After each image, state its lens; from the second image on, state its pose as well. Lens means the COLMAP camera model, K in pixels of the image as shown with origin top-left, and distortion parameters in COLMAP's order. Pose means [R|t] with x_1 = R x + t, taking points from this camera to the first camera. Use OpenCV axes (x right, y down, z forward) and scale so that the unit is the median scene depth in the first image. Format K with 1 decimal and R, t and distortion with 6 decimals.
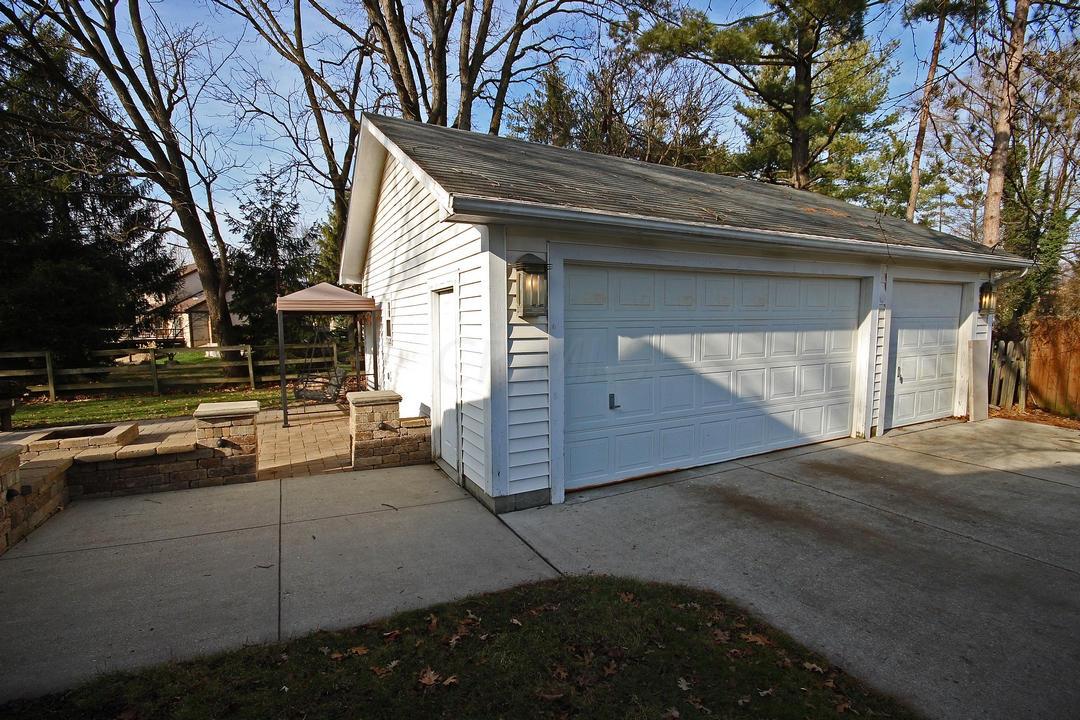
lens RADIAL K [[499.8, 0, 548.5], [0, 499.8, 364.5], [0, 0, 1]] dist [0.000112, -0.002428]
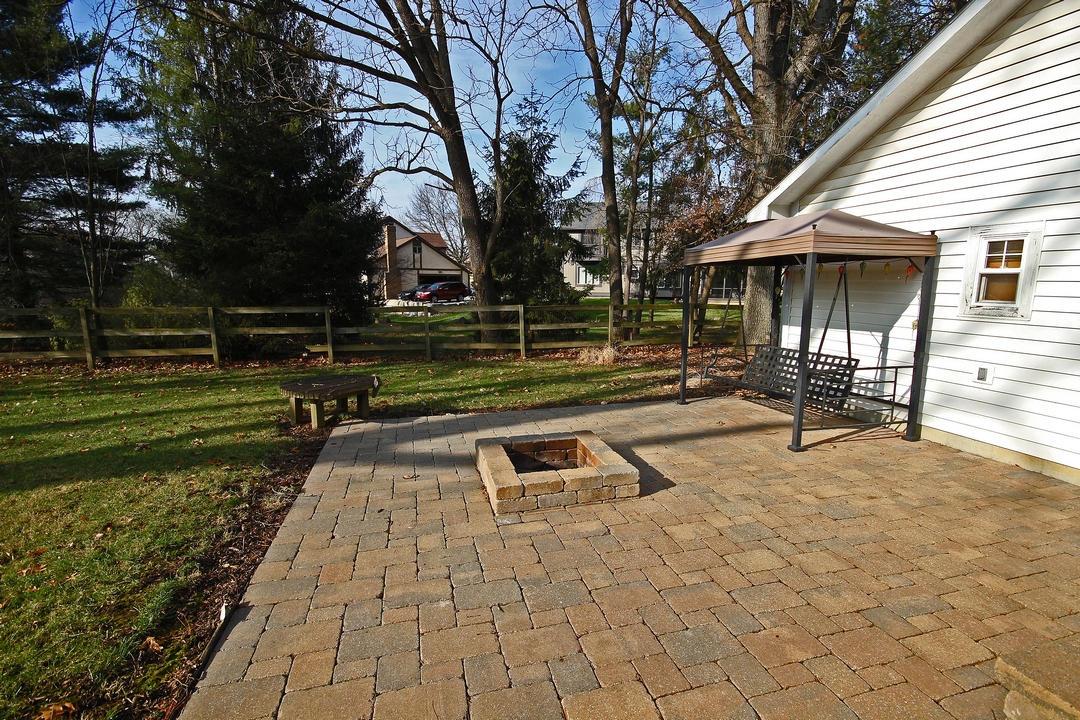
lens RADIAL K [[499.8, 0, 539.5], [0, 499.8, 361.0], [0, 0, 1]] dist [0.000112, -0.002428]
pose [[0.974418, 0.051682, -0.218722, -0.389574], [-0.036906, 0.996786, 0.071110, -0.006563], [0.221694, -0.061218, 0.973193, 0.195436]]
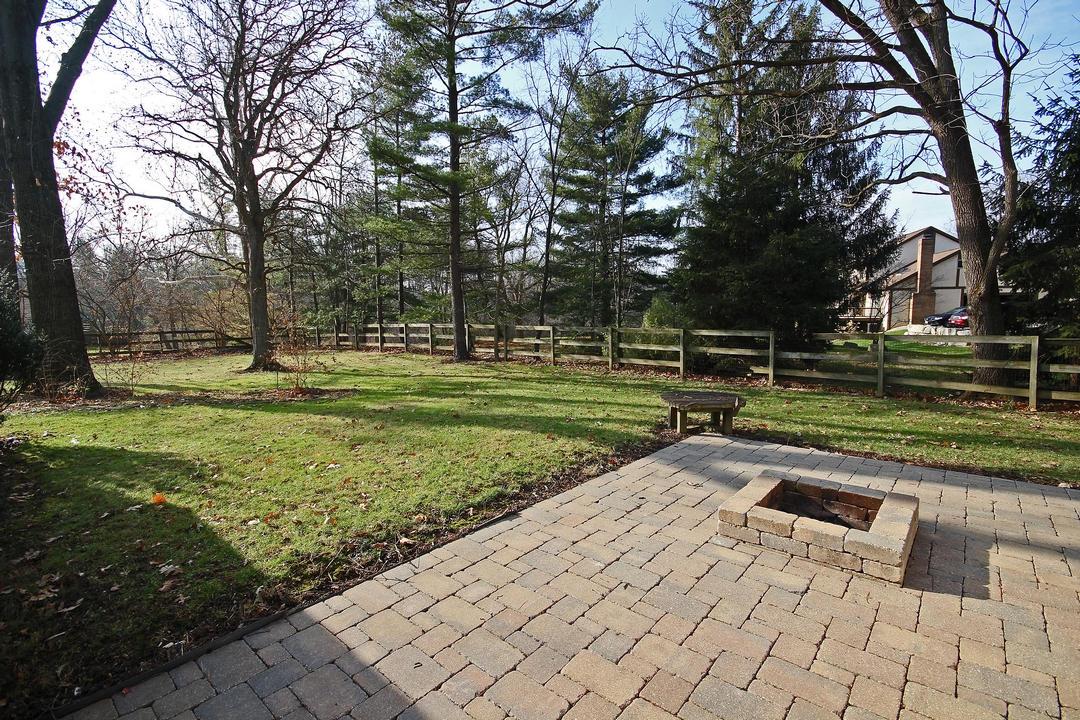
lens RADIAL K [[499.8, 0, 548.5], [0, 499.8, 359.0], [0, 0, 1]] dist [0.000112, -0.002428]
pose [[0.365533, 0.102377, -0.925151, -0.263386], [-0.074890, 0.993945, 0.080400, -0.016554], [0.927781, 0.039896, 0.370987, 0.246140]]
